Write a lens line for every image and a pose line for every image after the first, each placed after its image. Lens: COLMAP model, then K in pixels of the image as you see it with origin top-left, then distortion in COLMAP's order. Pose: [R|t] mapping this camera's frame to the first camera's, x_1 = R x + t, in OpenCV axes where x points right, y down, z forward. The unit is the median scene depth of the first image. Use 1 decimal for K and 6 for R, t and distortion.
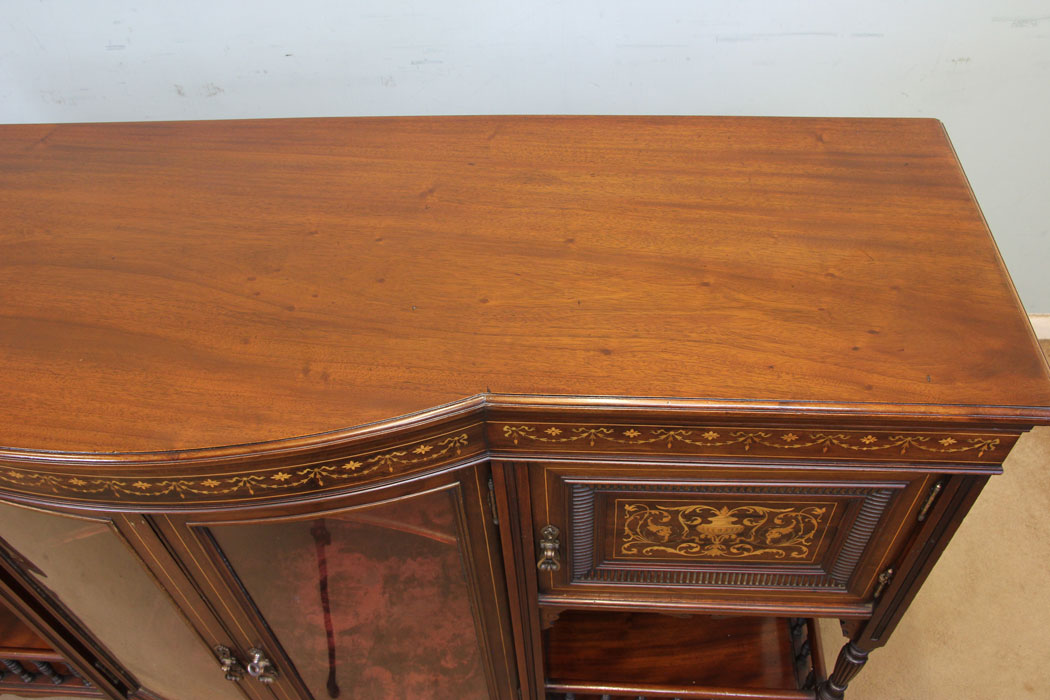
lens RADIAL K [[858.4, 0, 533.4], [0, 858.4, 350.1], [0, 0, 1]] dist [-0.077044, 0.017403]
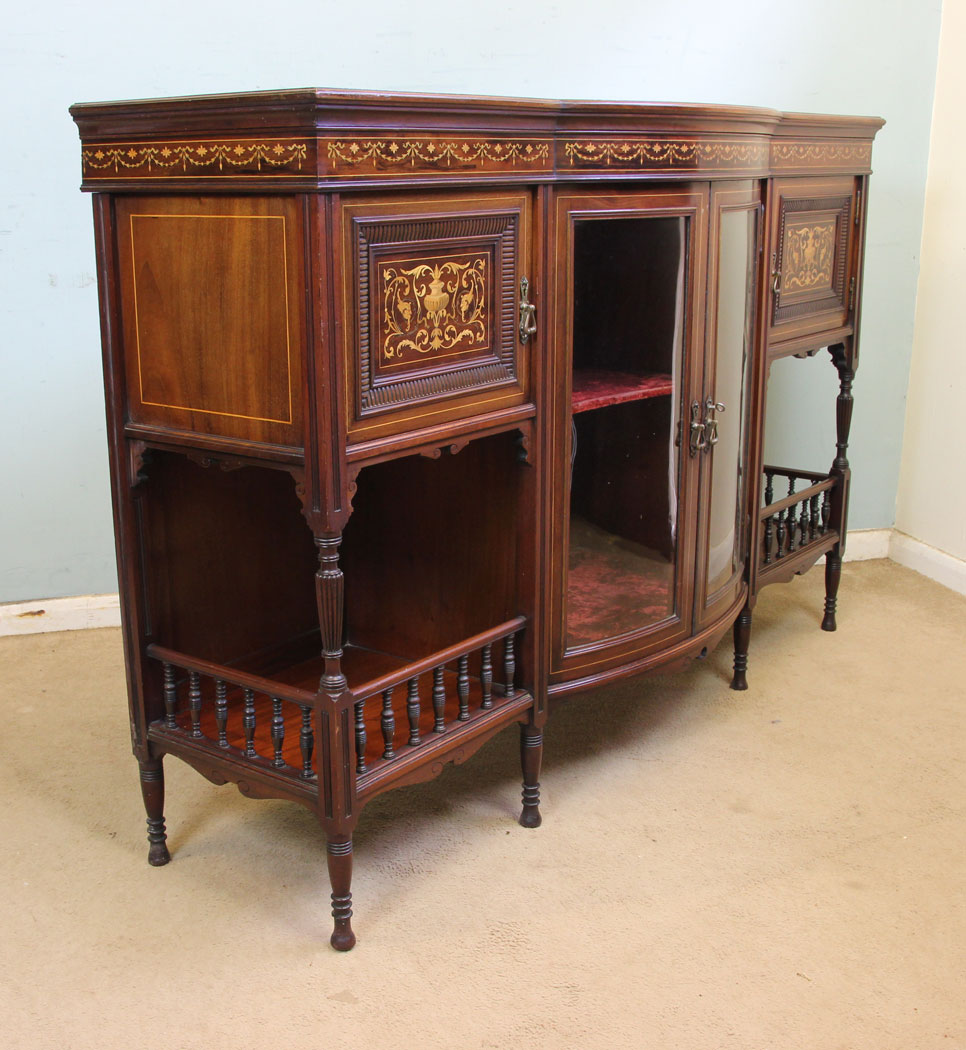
lens RADIAL K [[1434.1, 0, 493.2], [0, 1434.1, 506.9], [0, 0, 1]] dist [-0.032477, 0.000000]
pose [[0.541515, -0.162256, 0.824885, -1.438524], [0.611017, 0.749893, -0.253611, 0.983977], [-0.577425, 0.641353, 0.505219, 0.131219]]
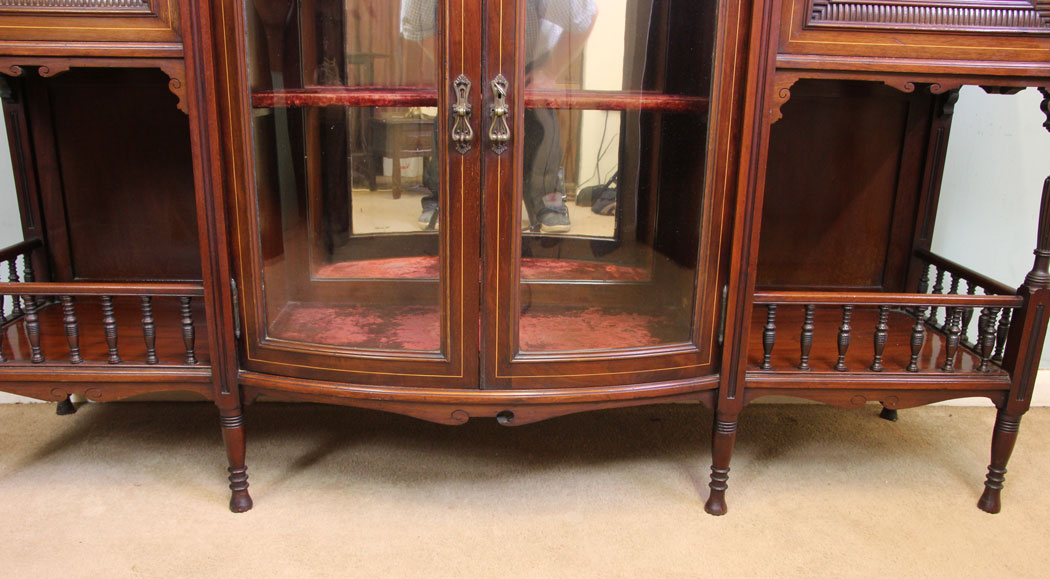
lens RADIAL K [[876.6, 0, 518.2], [0, 876.6, 354.5], [0, 0, 1]] dist [-0.097867, 0.077833]
pose [[0.994663, 0.030785, 0.098475, 0.802826], [0.022458, 0.866965, -0.497863, 1.312610], [-0.100701, 0.497418, 0.861646, 0.259383]]
